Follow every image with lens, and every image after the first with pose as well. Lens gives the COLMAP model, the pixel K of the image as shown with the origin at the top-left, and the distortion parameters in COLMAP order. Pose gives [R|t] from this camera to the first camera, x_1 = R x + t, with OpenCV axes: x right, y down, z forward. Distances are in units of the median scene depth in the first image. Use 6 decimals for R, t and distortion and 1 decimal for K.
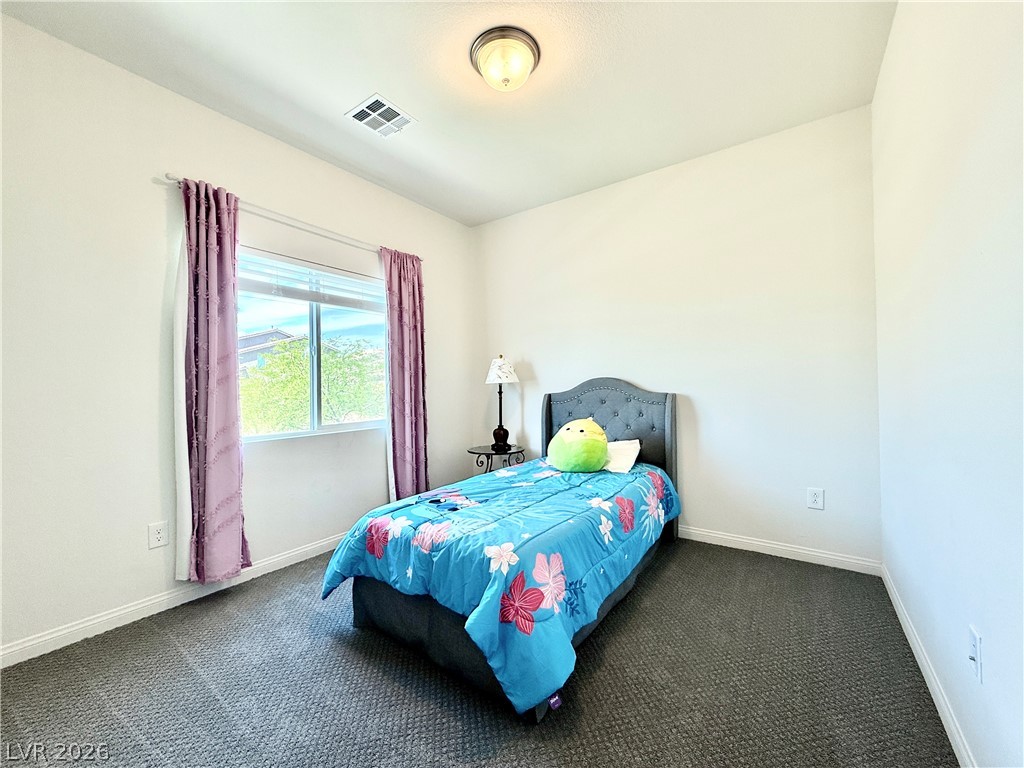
lens RADIAL K [[407.9, 0, 512.0], [0, 407.9, 384.0], [0, 0, 1]] dist [-0.000854, 0.000762]
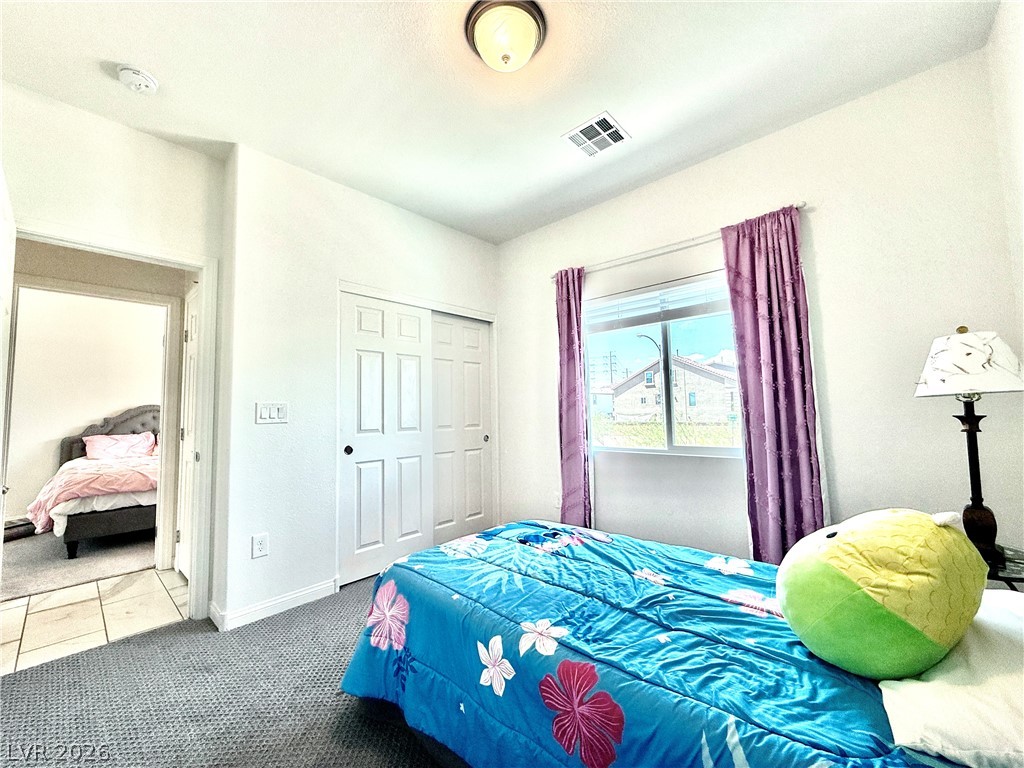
lens RADIAL K [[407.9, 0, 512.0], [0, 407.9, 384.0], [0, 0, 1]] dist [-0.000854, 0.000762]
pose [[-0.124257, -0.043692, -0.991288, 0.708176], [0.031226, 0.998363, -0.047918, -0.012809], [0.991759, -0.036908, -0.122689, 0.955714]]
